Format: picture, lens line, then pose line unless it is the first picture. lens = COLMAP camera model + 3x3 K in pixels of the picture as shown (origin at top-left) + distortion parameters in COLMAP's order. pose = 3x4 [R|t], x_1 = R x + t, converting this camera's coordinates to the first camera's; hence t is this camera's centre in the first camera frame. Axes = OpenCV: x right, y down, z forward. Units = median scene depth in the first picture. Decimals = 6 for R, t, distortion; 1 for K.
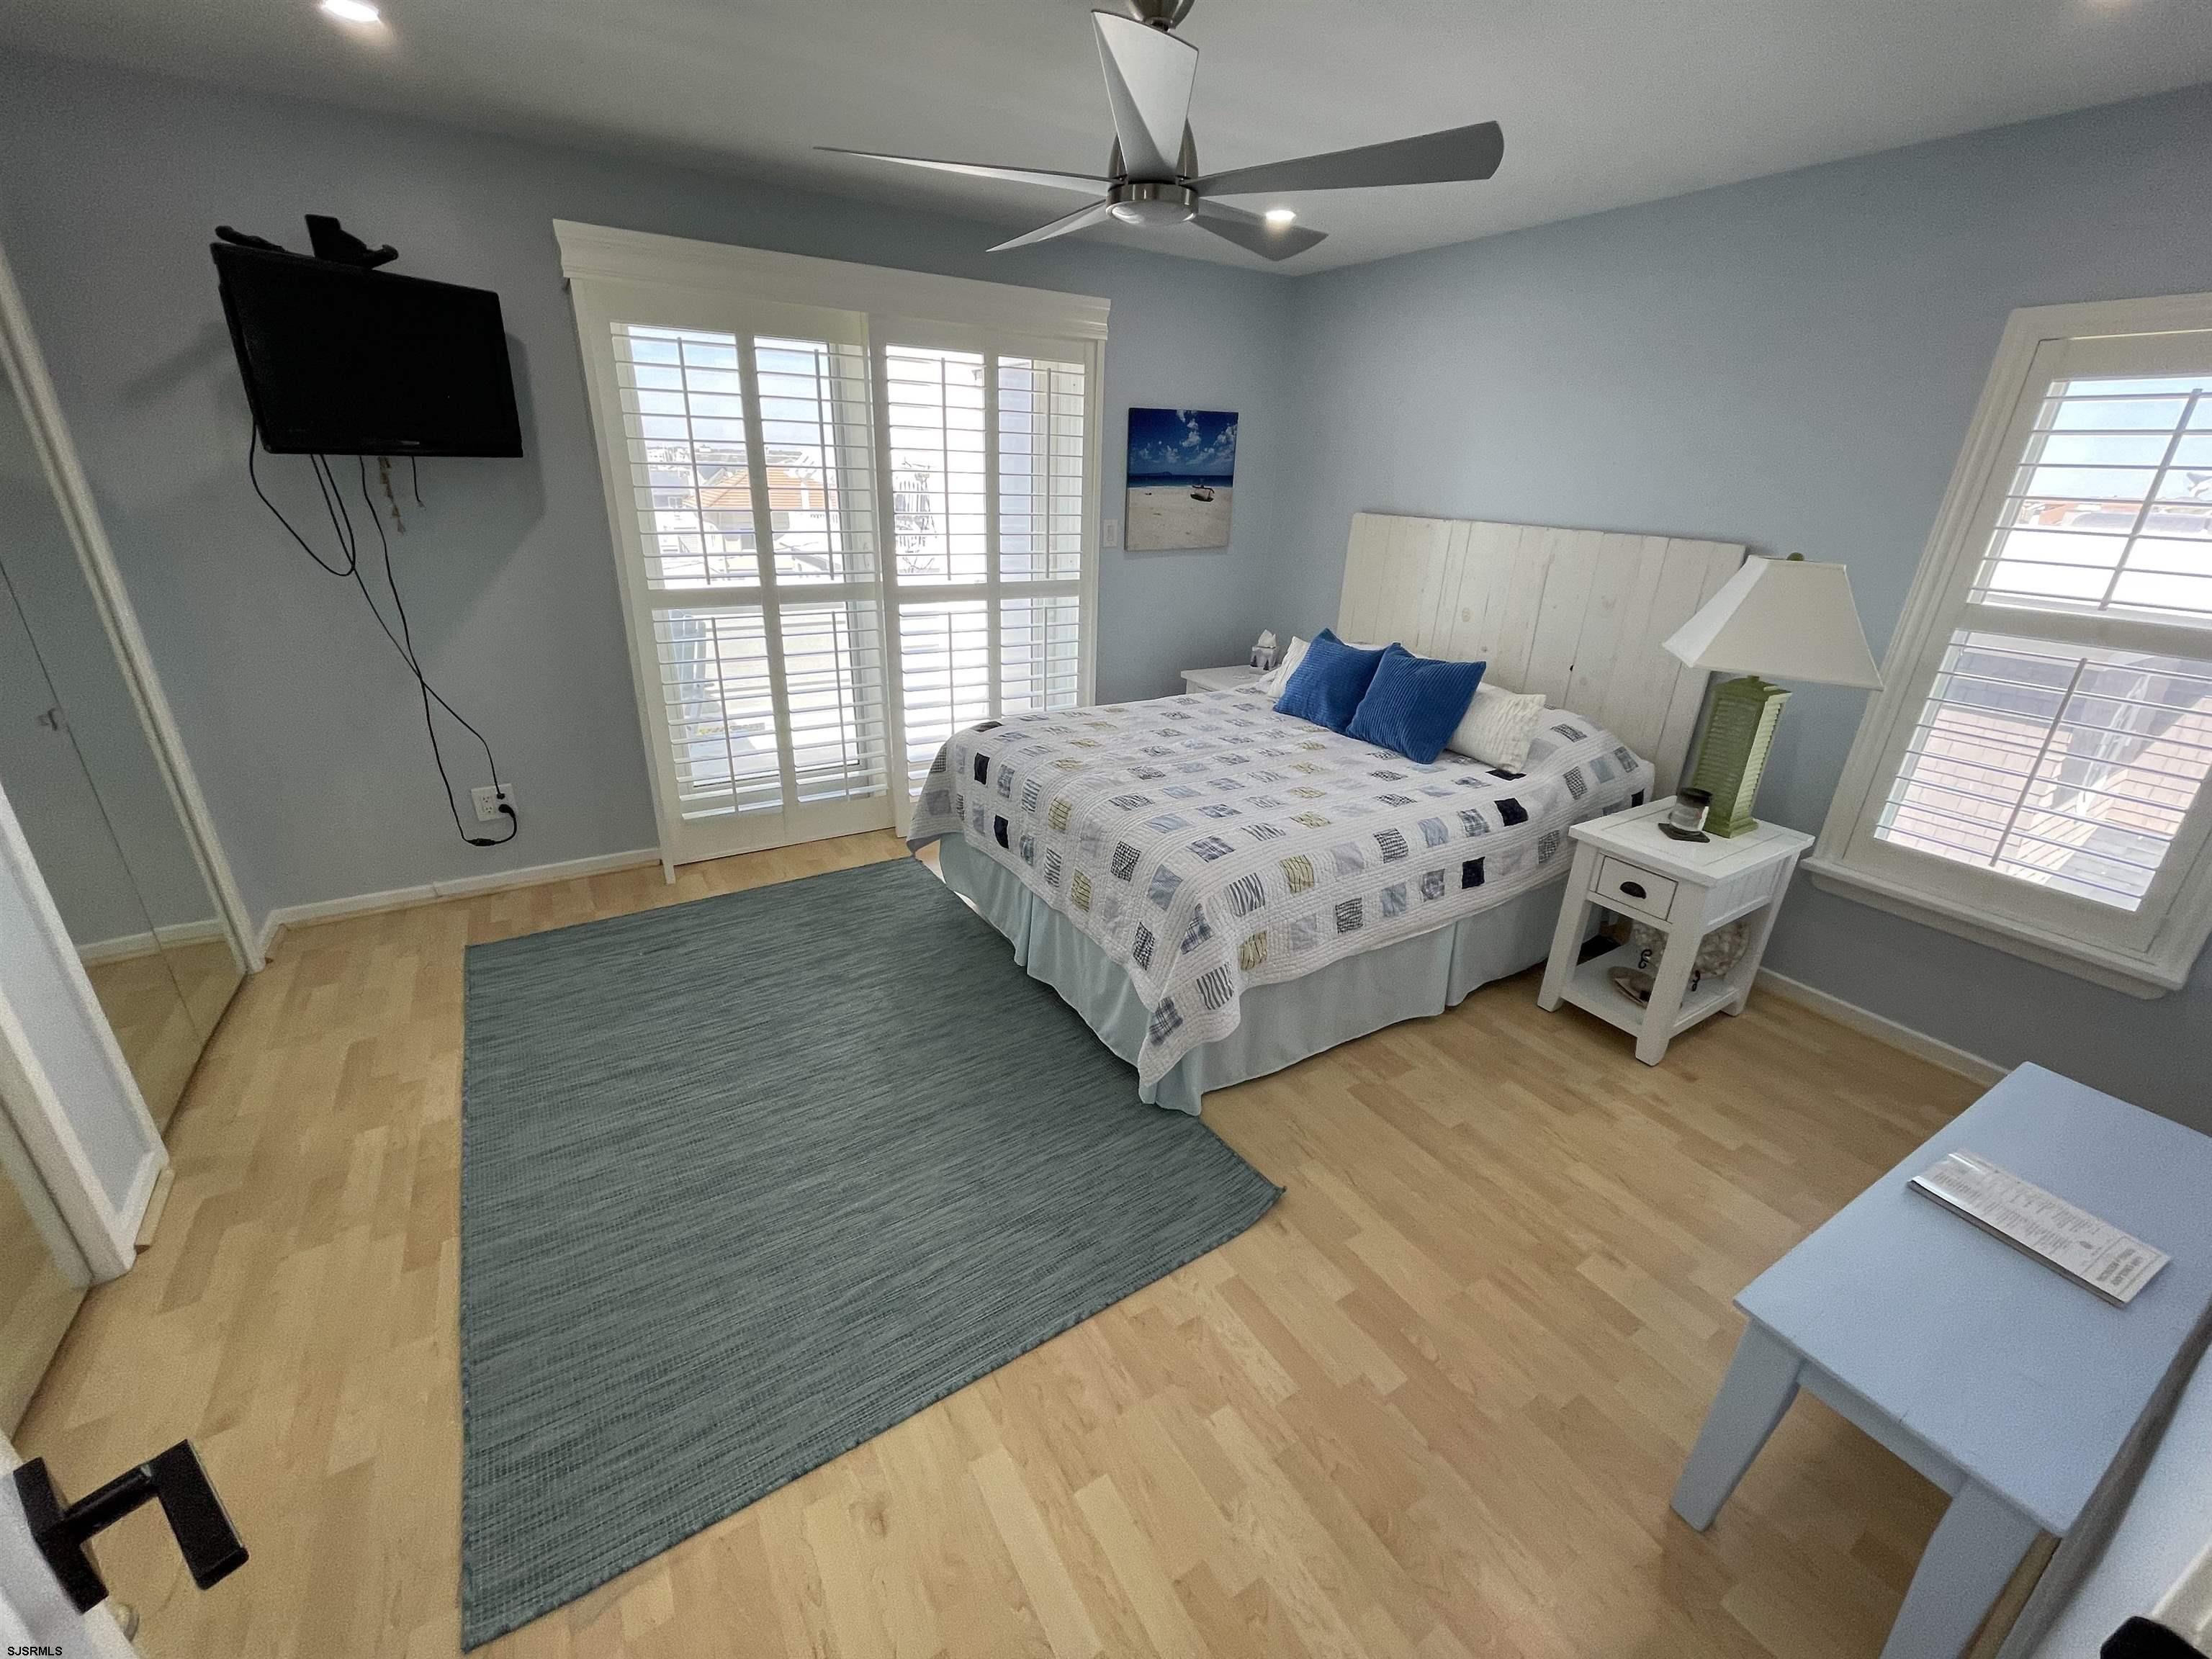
lens RADIAL K [[889.7, 0, 1091.3], [0, 889.7, 829.3], [0, 0, 1]] dist [-0.008369, 0.001634]
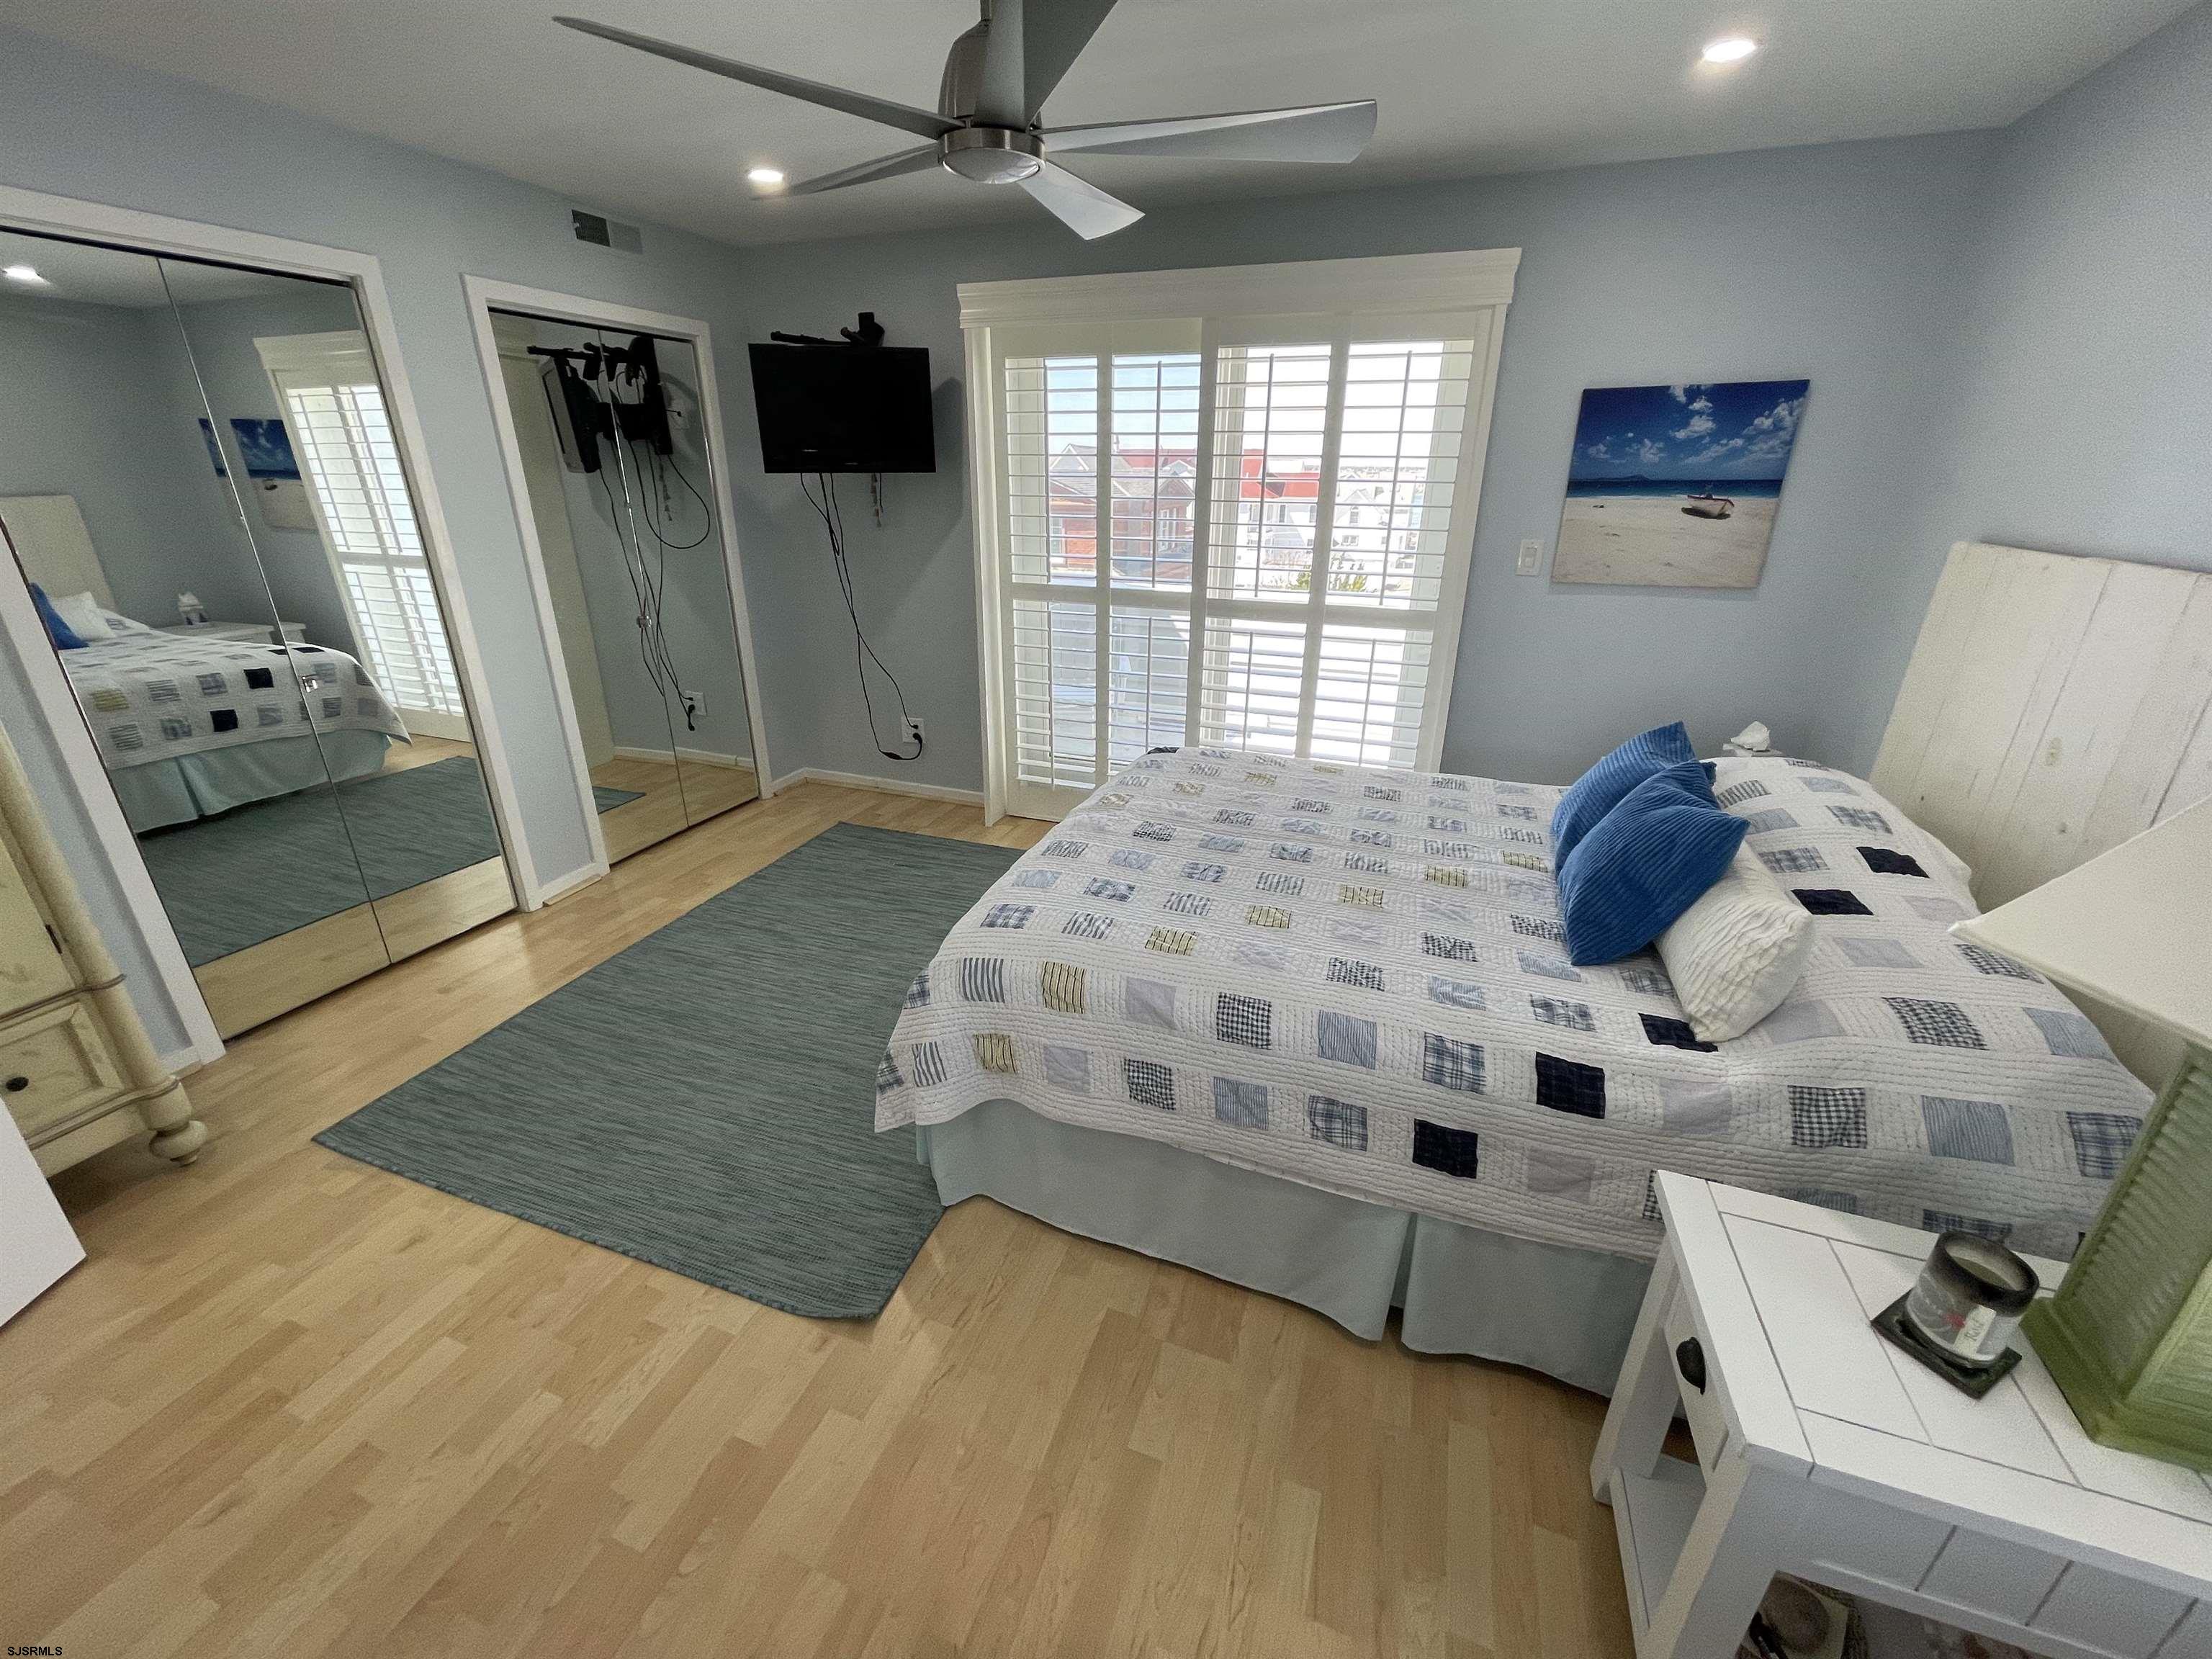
lens RADIAL K [[889.7, 0, 1096.8], [0, 889.7, 824.0], [0, 0, 1]] dist [-0.008369, 0.001634]
pose [[0.612775, 0.269575, -0.742856, 0.579018], [-0.287502, 0.951650, 0.108186, -0.130122], [0.736104, 0.147279, 0.660651, 0.367860]]
